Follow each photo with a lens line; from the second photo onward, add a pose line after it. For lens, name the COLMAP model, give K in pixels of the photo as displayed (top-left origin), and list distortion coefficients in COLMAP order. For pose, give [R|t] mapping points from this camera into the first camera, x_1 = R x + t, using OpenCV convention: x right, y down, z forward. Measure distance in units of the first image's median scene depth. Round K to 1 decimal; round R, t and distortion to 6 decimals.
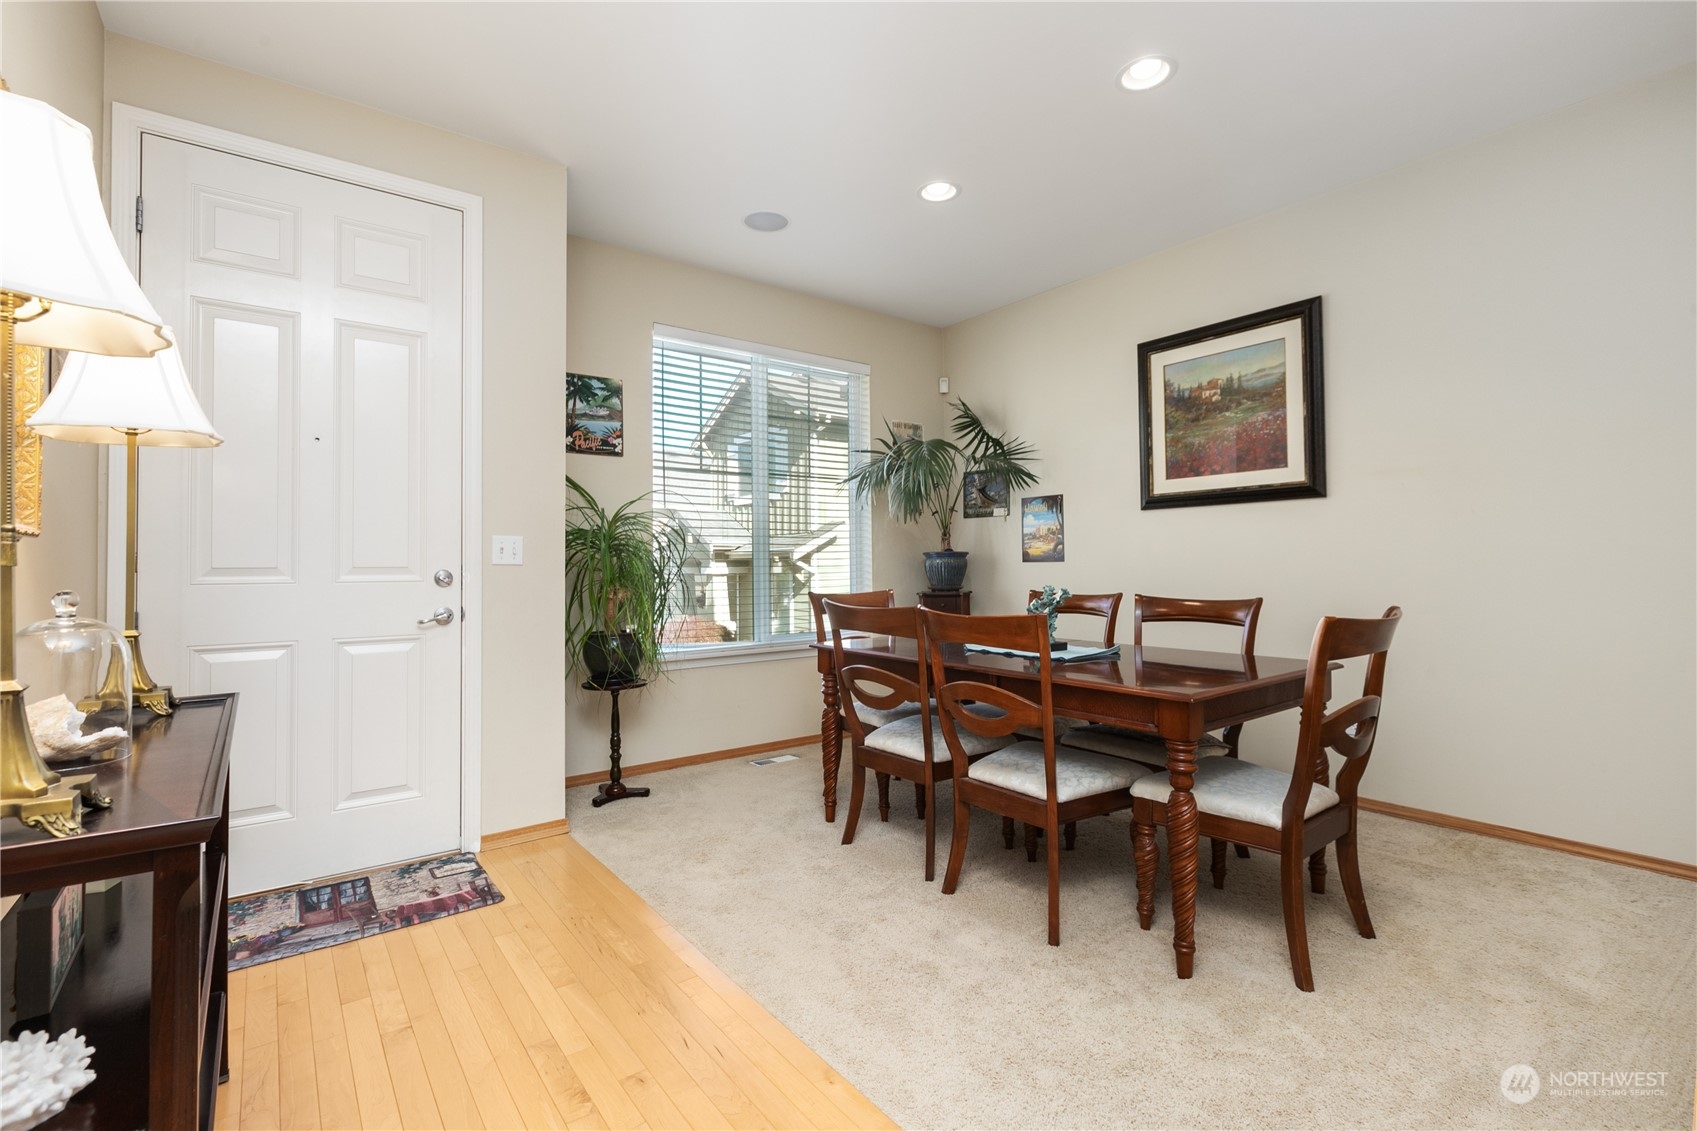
lens RADIAL K [[774.2, 0, 851.8], [0, 774.2, 551.7], [0, 0, 1]] dist [0.003635, -0.001257]
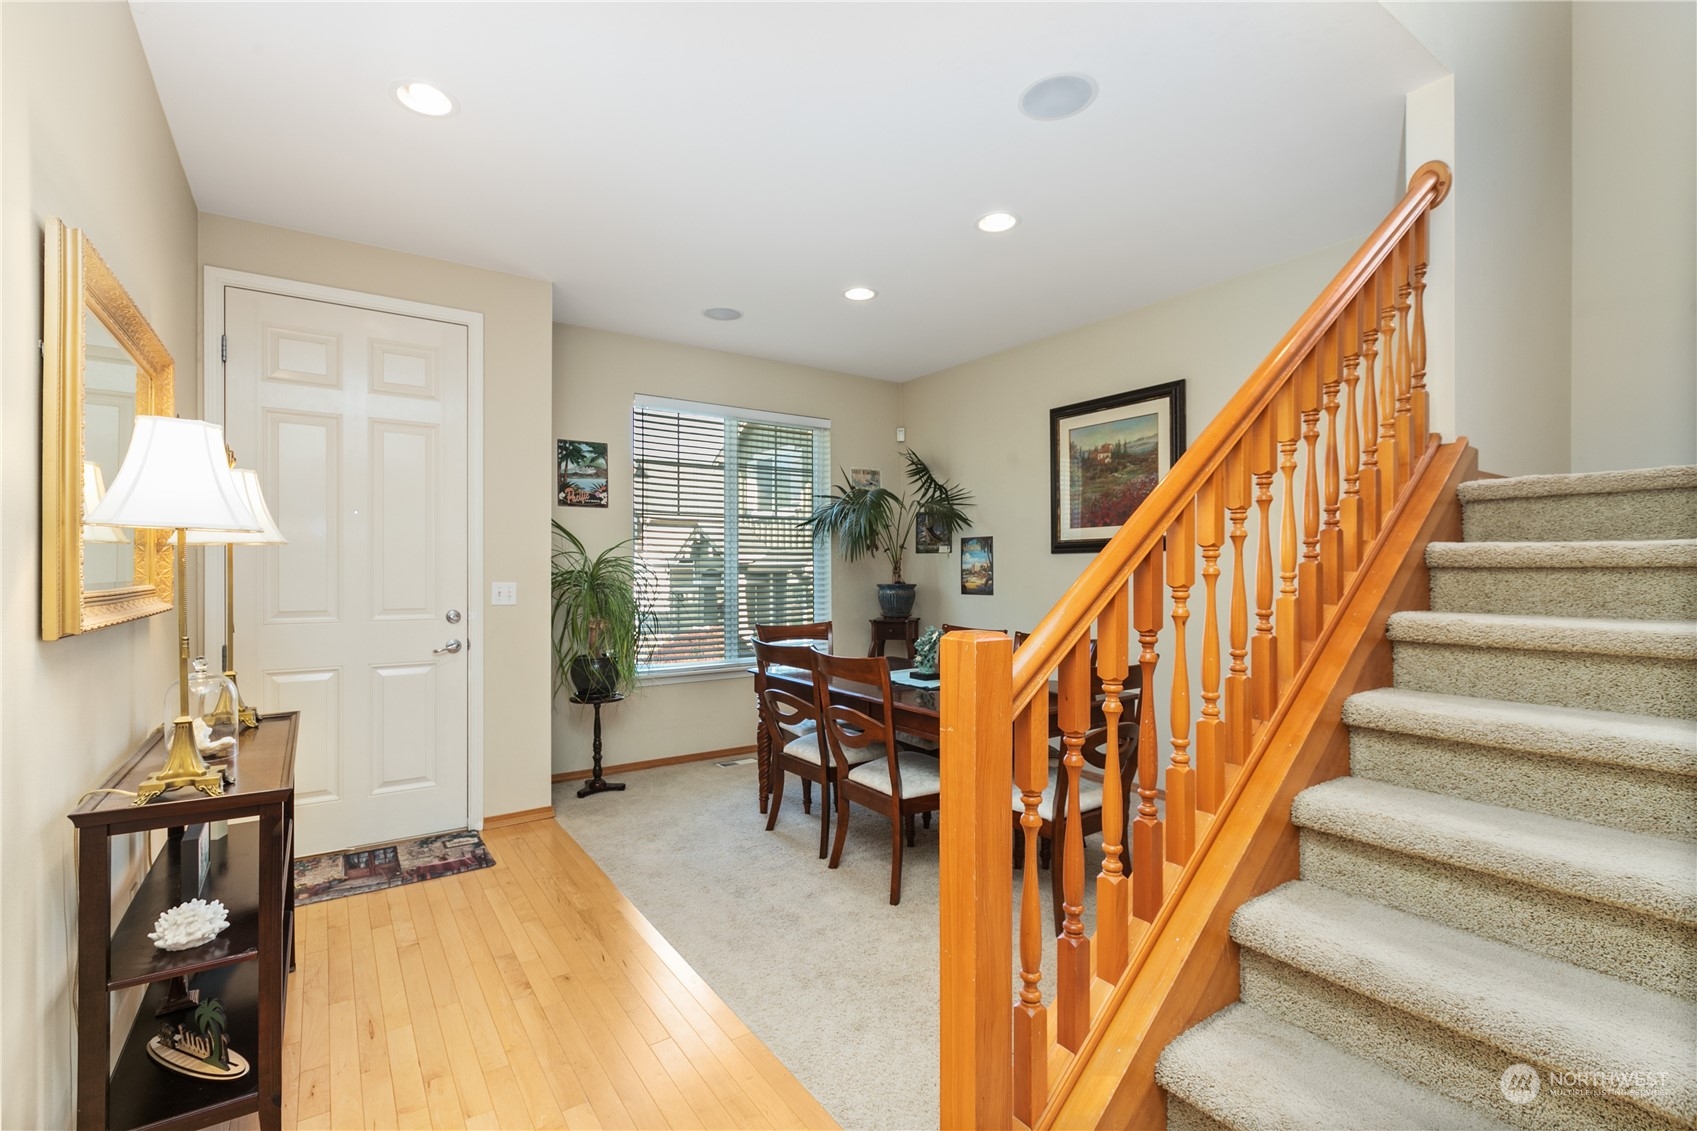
lens RADIAL K [[774.2, 0, 856.2], [0, 774.2, 572.3], [0, 0, 1]] dist [0.003635, -0.001257]
pose [[0.999052, 0.006923, -0.042988, 0.189601], [-0.006010, 0.999754, 0.021330, -0.069535], [0.043125, -0.021051, 0.998848, -0.243833]]
